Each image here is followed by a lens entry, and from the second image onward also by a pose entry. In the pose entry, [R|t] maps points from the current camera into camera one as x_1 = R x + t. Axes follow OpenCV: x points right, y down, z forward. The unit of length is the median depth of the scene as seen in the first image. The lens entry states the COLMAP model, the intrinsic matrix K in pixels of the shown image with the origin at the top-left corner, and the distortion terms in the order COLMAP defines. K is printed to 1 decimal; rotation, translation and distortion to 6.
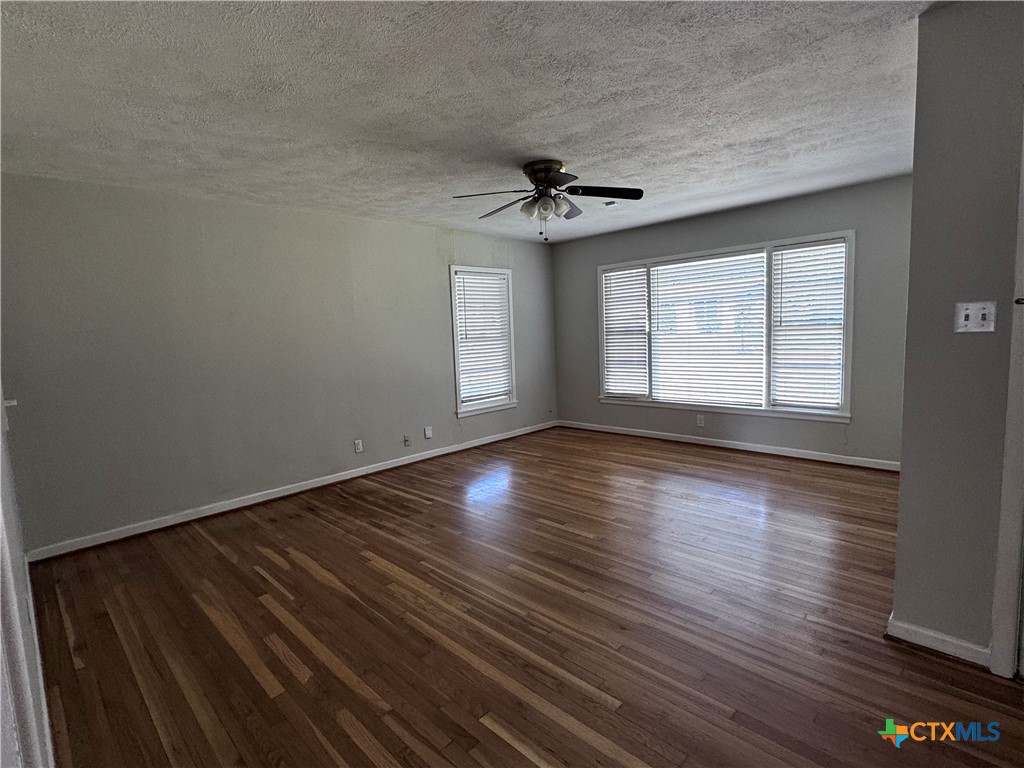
lens RADIAL K [[506.2, 0, 511.0], [0, 506.2, 382.3], [0, 0, 1]] dist [0.000572, 0.000037]
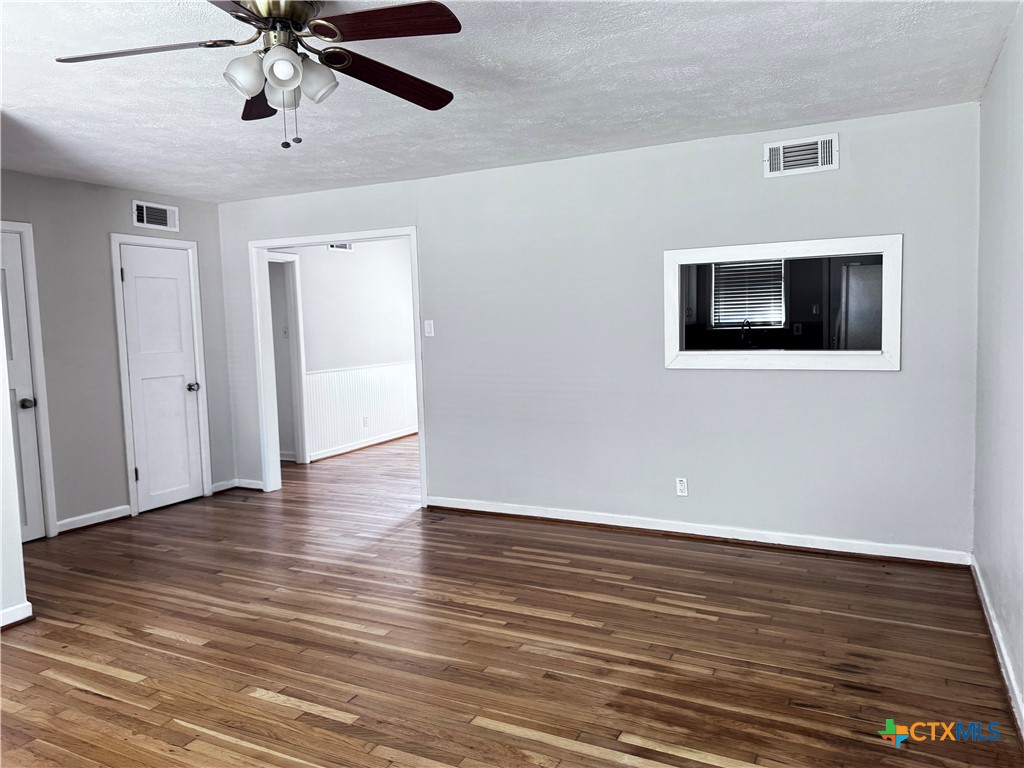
lens RADIAL K [[725.3, 0, 513.5], [0, 725.3, 383.3], [0, 0, 1]] dist [-0.001717, -0.000570]
pose [[-0.951830, 0.091399, -0.292687, 0.095780], [0.031537, 0.978660, 0.203053, -0.216059], [0.305000, 0.184041, -0.934400, 1.908164]]
